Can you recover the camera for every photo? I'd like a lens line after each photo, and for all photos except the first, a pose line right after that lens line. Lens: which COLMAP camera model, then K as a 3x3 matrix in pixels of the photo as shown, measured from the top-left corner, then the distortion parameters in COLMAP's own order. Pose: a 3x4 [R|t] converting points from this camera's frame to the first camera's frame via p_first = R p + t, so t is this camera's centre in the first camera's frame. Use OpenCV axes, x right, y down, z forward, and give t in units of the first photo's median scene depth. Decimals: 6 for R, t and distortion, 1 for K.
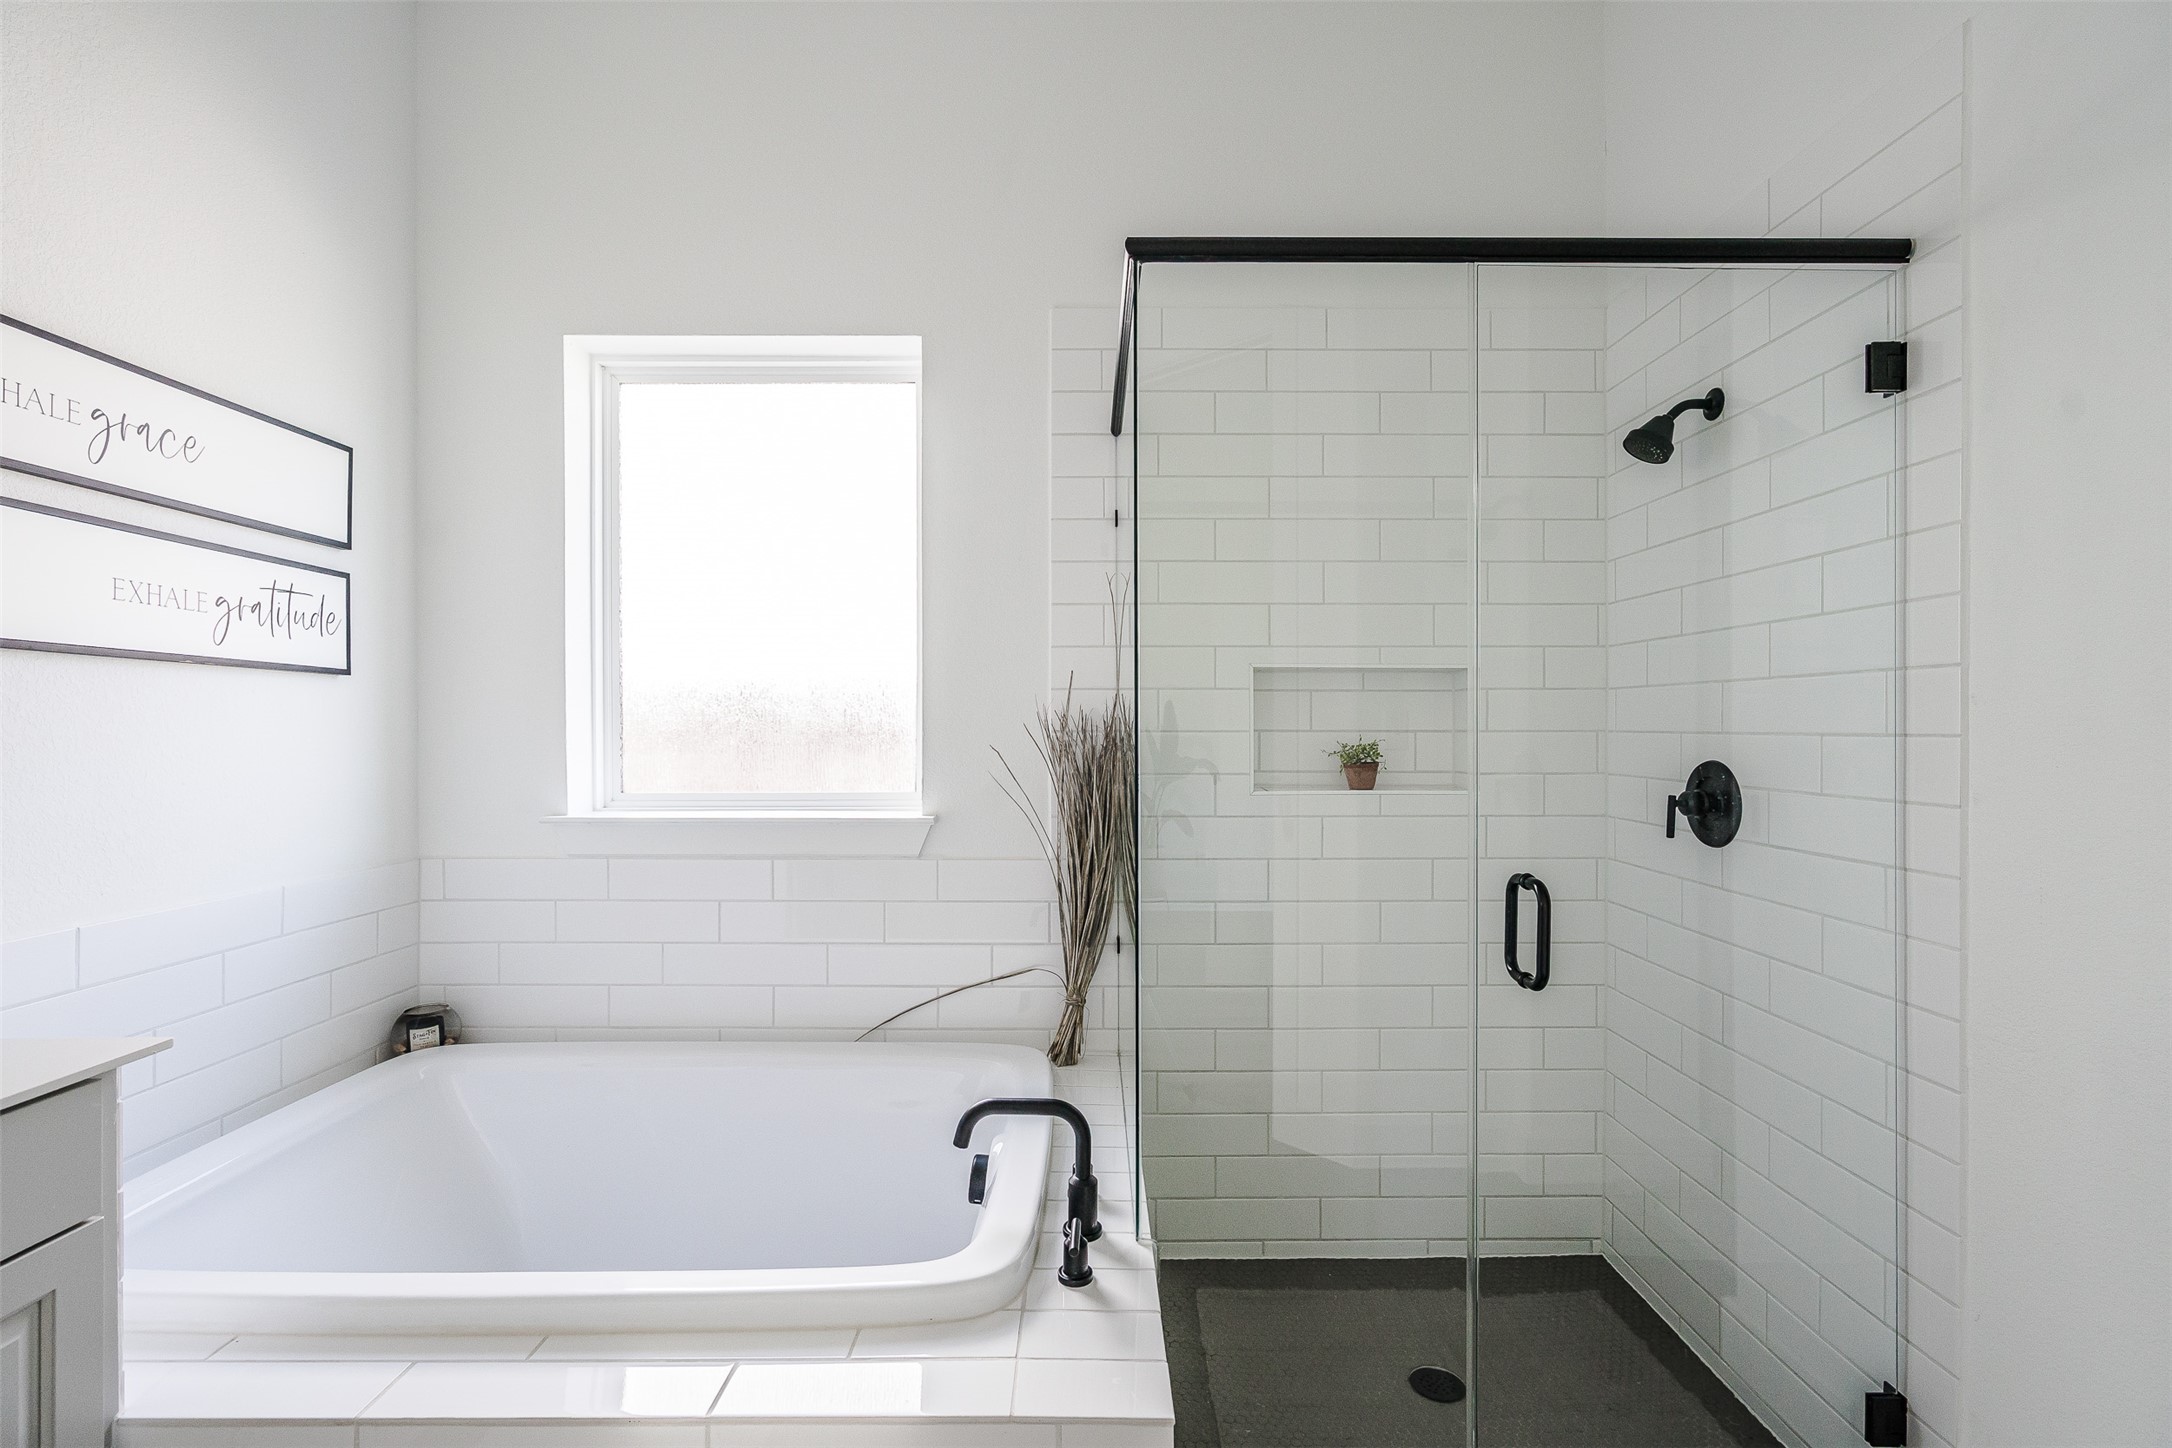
lens RADIAL K [[980.6, 0, 1086.0], [0, 980.6, 724.0], [0, 0, 1]] dist [-0.001456, -0.000395]
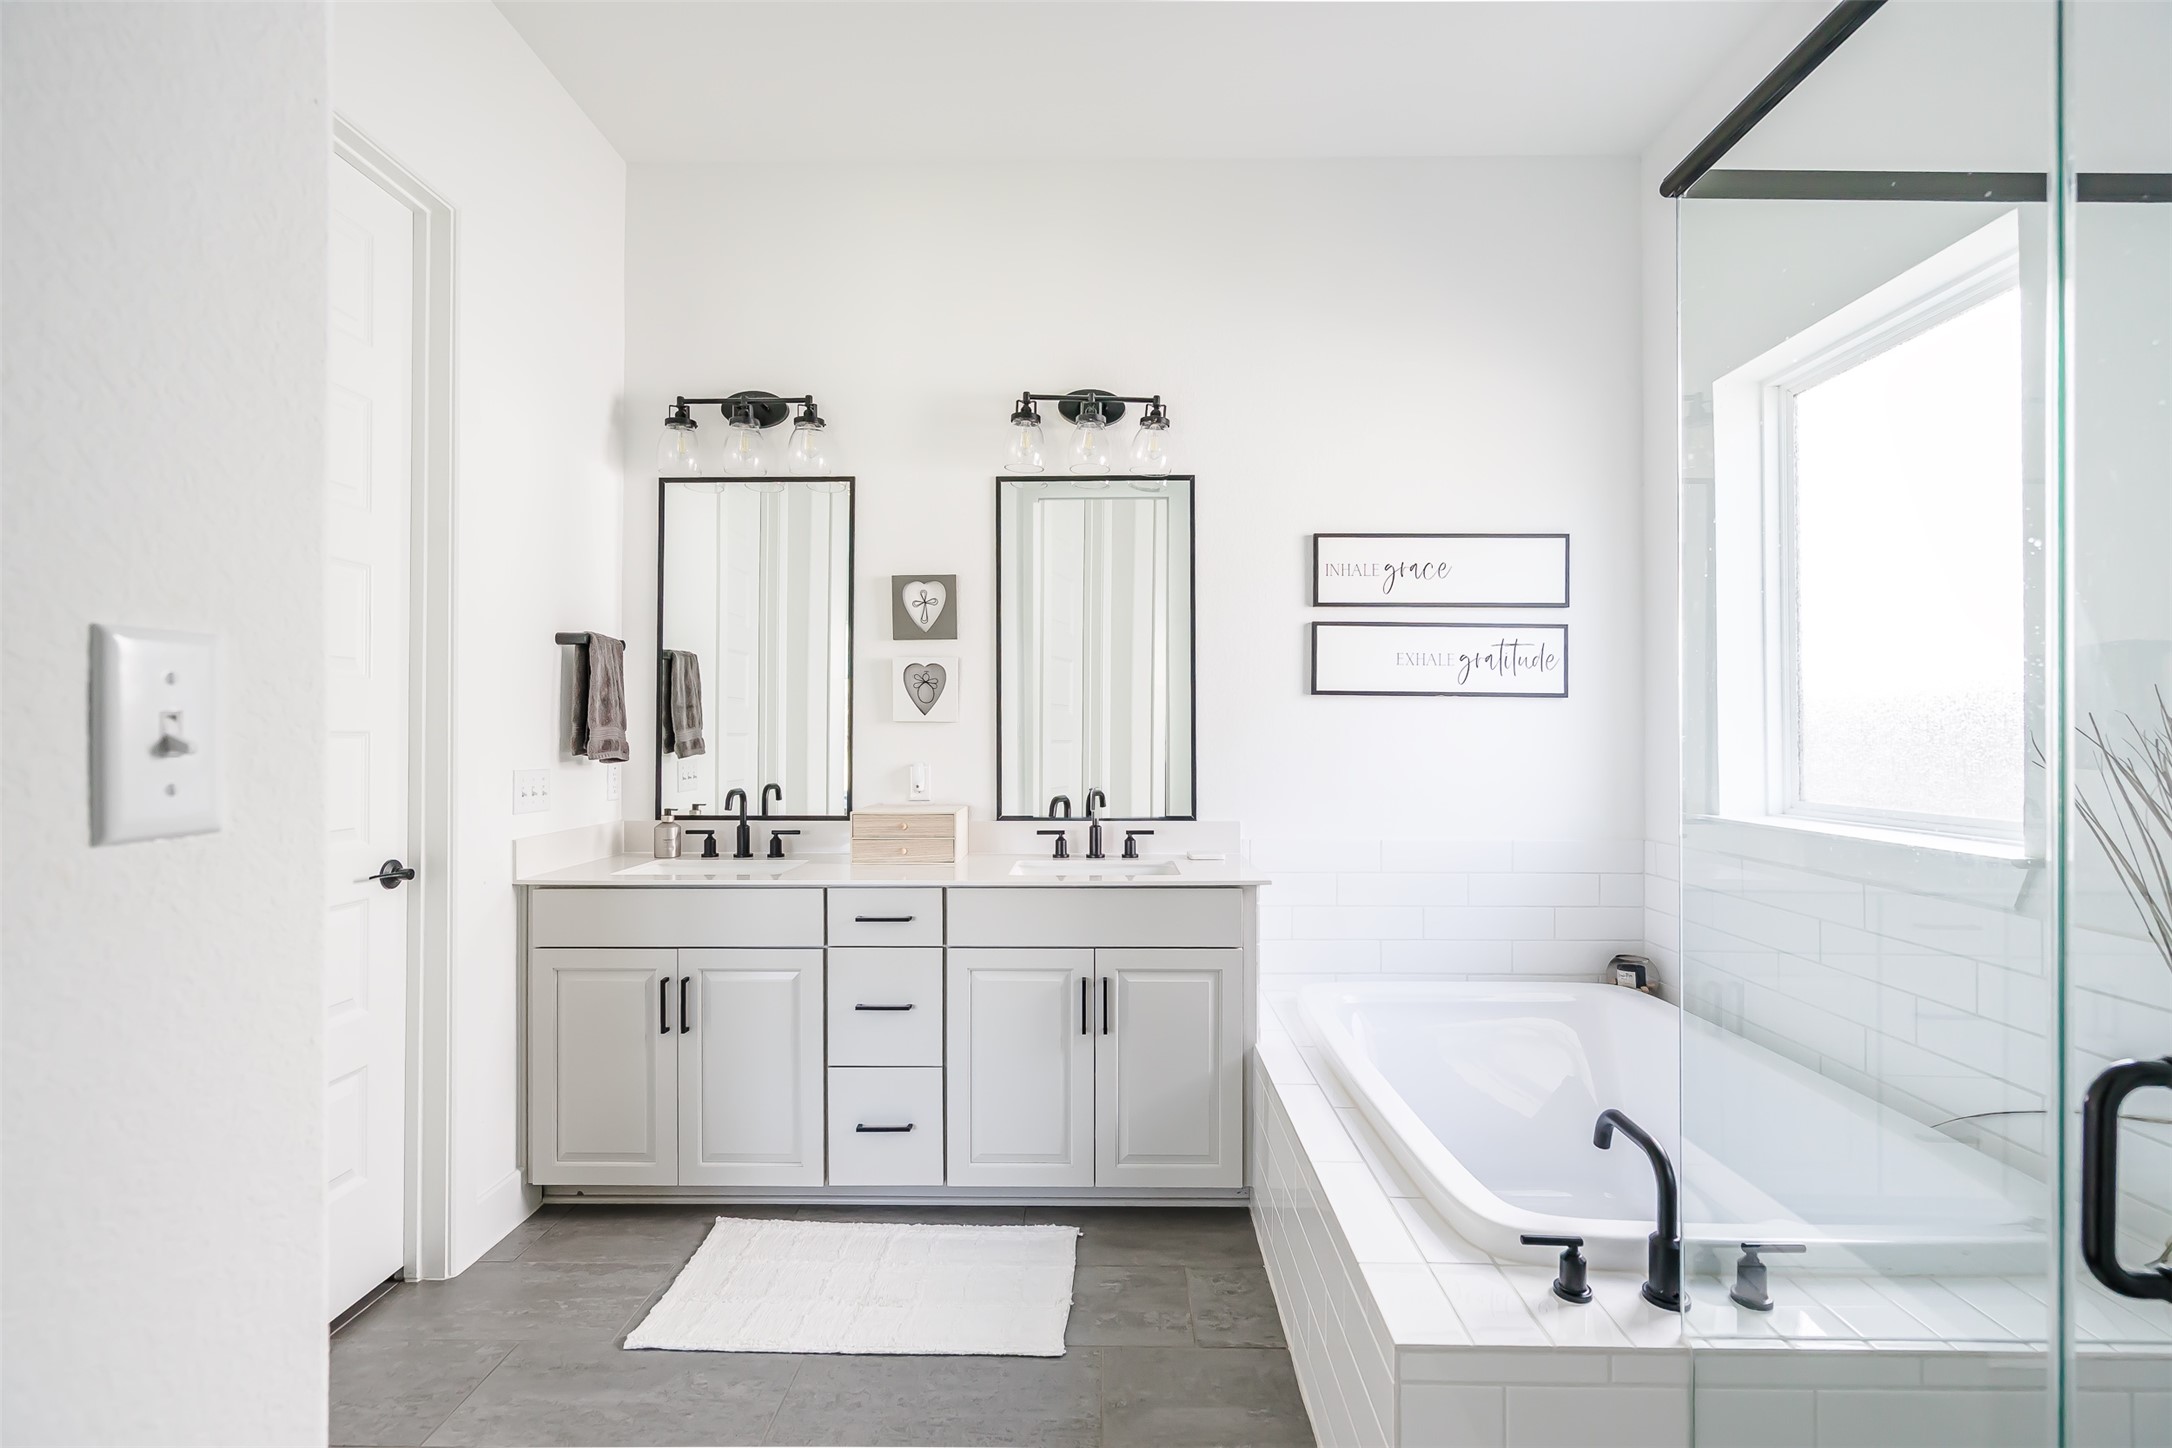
lens RADIAL K [[960.6, 0, 1086.0], [0, 960.6, 724.0], [0, 0, 1]] dist [0.000963, 0.000083]
pose [[-0.024125, -0.010962, -0.999649, 0.636432], [-0.000879, 0.999940, -0.010944, 0.003630], [0.999709, 0.000614, -0.024133, 0.351644]]
